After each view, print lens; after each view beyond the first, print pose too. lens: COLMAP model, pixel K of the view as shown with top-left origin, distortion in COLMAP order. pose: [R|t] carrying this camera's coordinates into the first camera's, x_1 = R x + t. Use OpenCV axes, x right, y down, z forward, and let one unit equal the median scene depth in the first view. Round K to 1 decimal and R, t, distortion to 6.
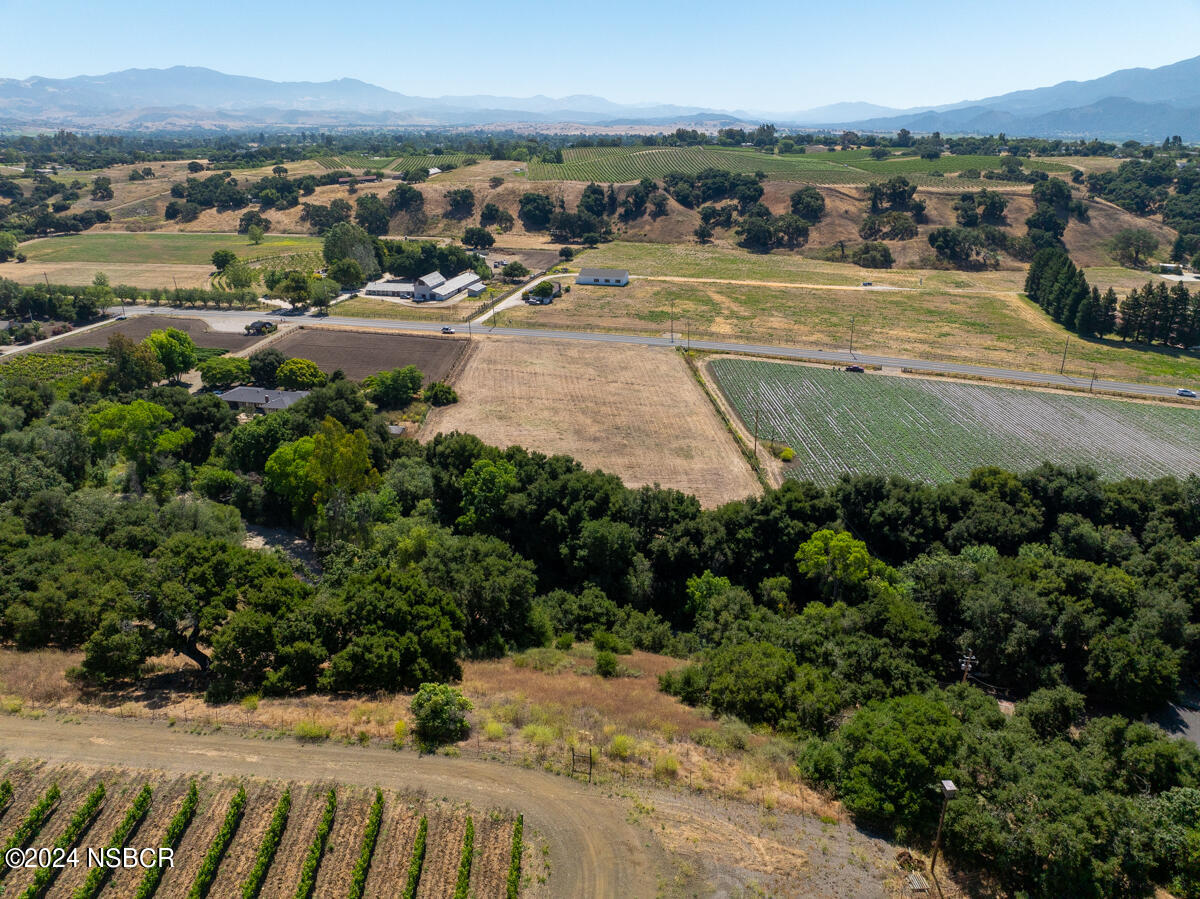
lens RADIAL K [[844.8, 0, 600.0], [0, 844.8, 449.5], [0, 0, 1]] dist [-0.039576, 0.001832]
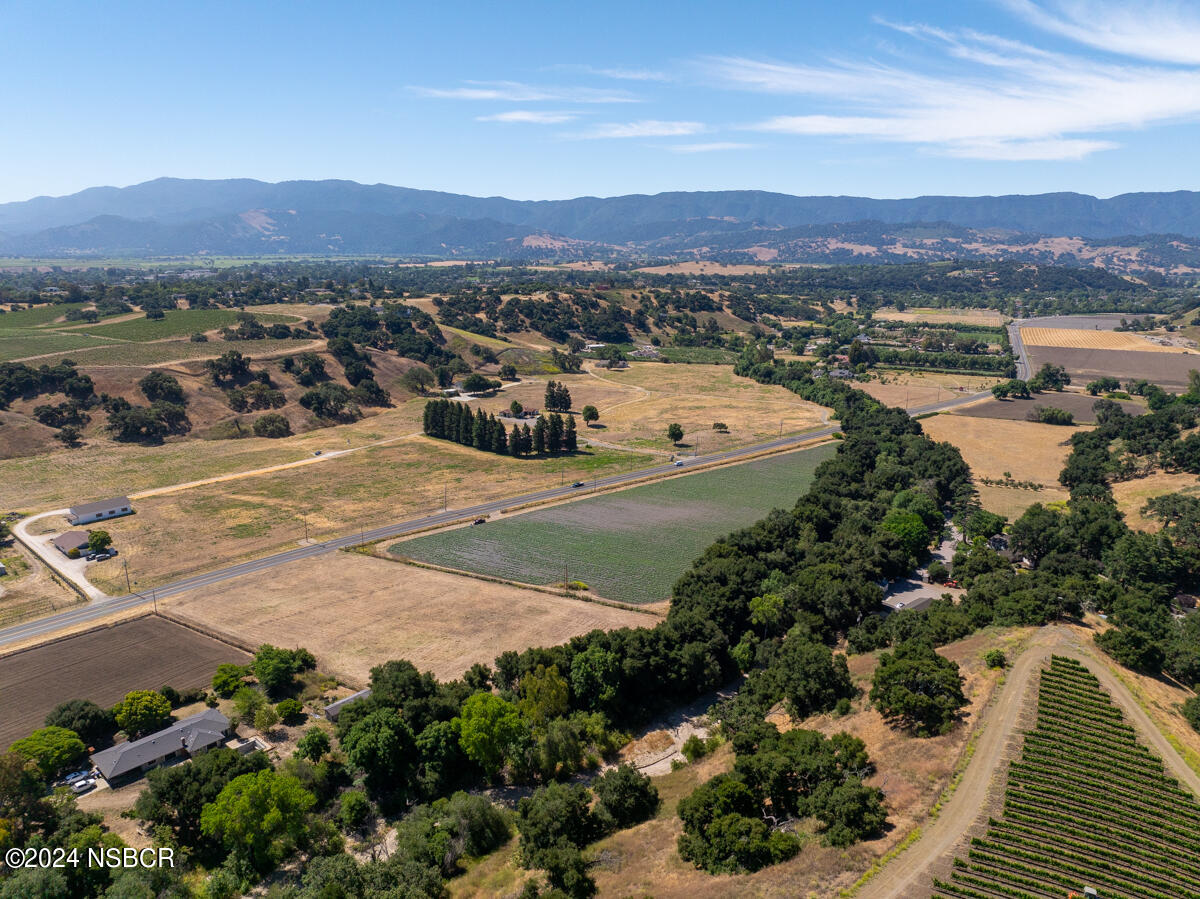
lens RADIAL K [[830.8, 0, 600.0], [0, 830.8, 449.5], [0, 0, 1]] dist [-0.030052, -0.005849]
pose [[0.490860, -0.215072, 0.844275, -0.710158], [0.315205, 0.947247, 0.058044, -0.221851], [-0.812220, 0.237629, 0.532758, 0.095987]]
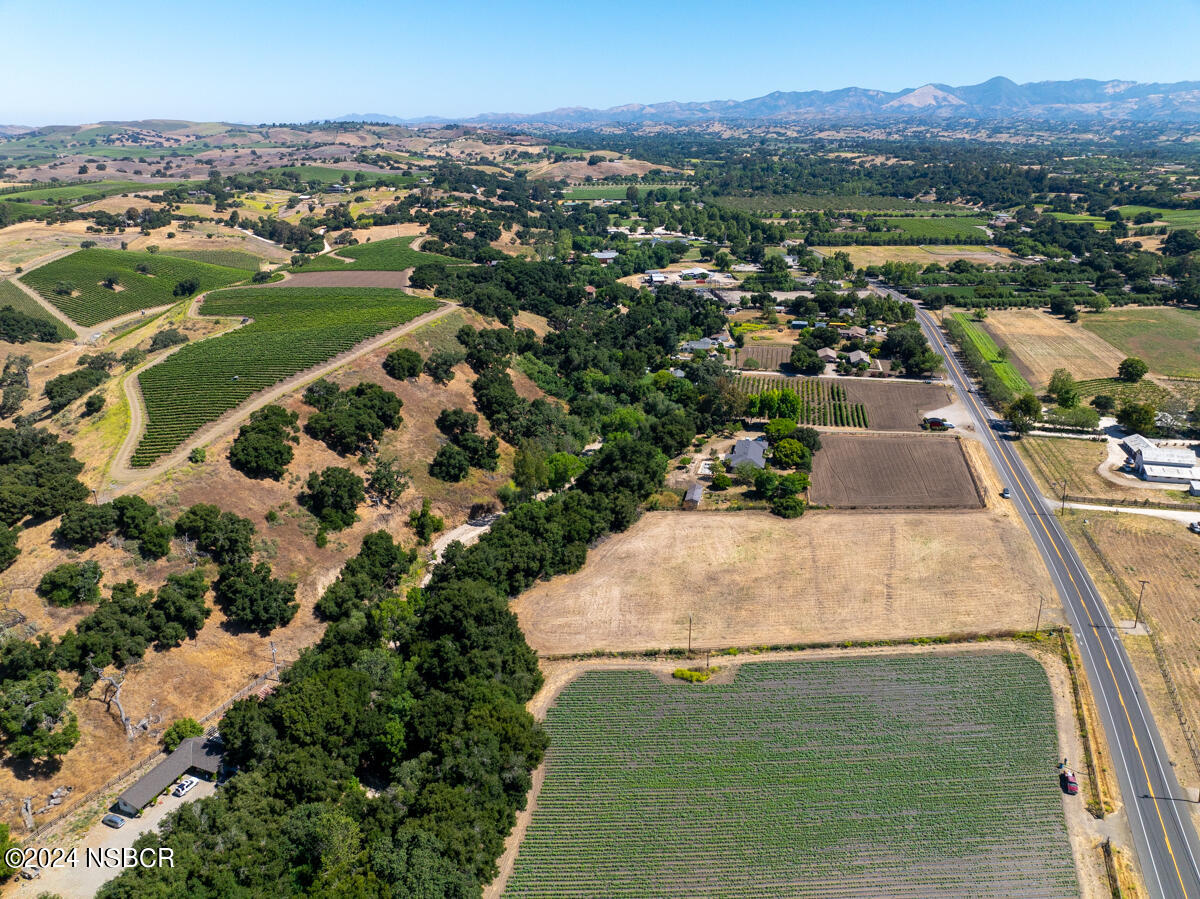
lens RADIAL K [[830.8, 0, 600.0], [0, 830.8, 449.5], [0, 0, 1]] dist [-0.030052, -0.005849]
pose [[-0.008521, 0.363554, -0.931534, 0.777695], [-0.358559, 0.868510, 0.342237, -0.392566], [0.933468, 0.336926, 0.122954, 0.515119]]
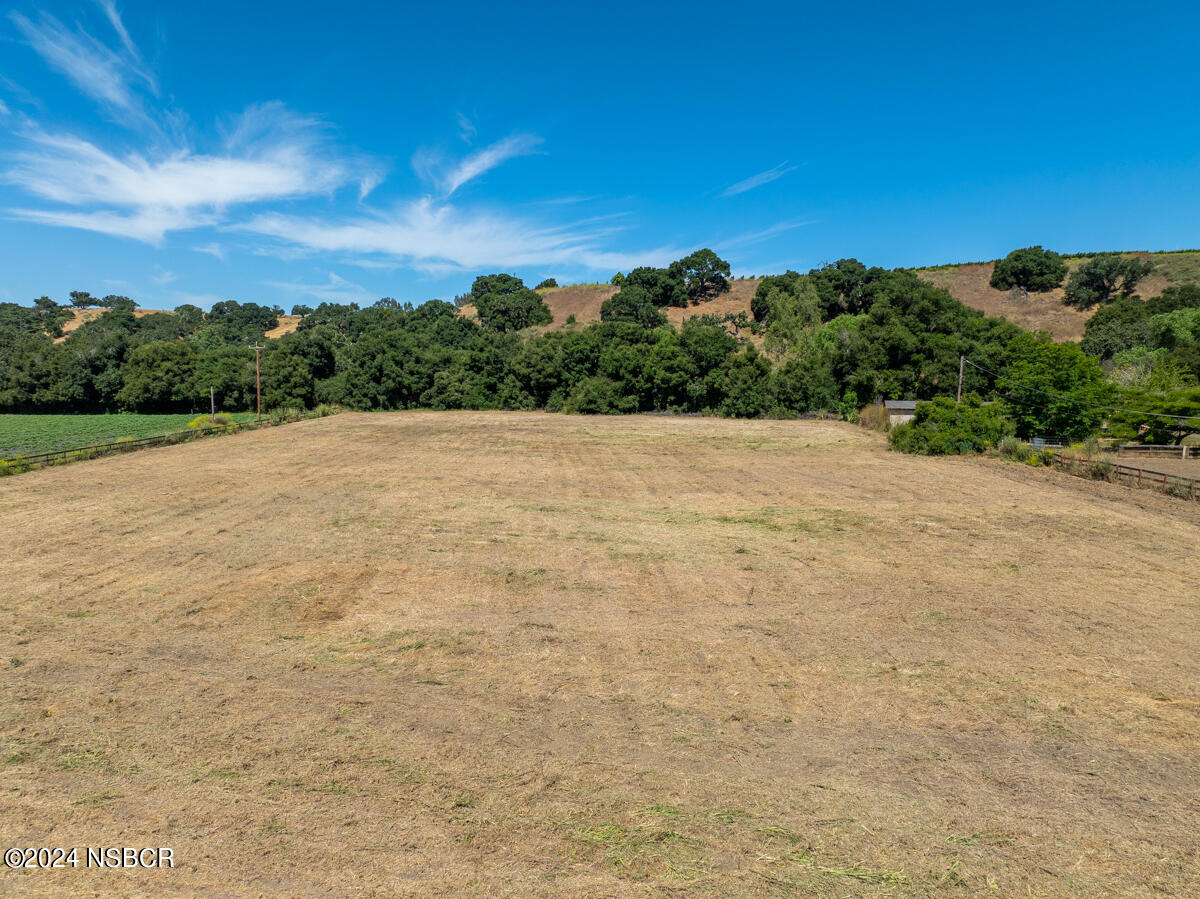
lens RADIAL K [[844.8, 0, 600.0], [0, 844.8, 449.5], [0, 0, 1]] dist [-0.039576, 0.001832]
pose [[-0.998998, 0.001918, 0.044716, -0.062509], [0.021603, 0.895666, 0.444202, -0.181768], [-0.039198, 0.444723, -0.894810, 1.150740]]
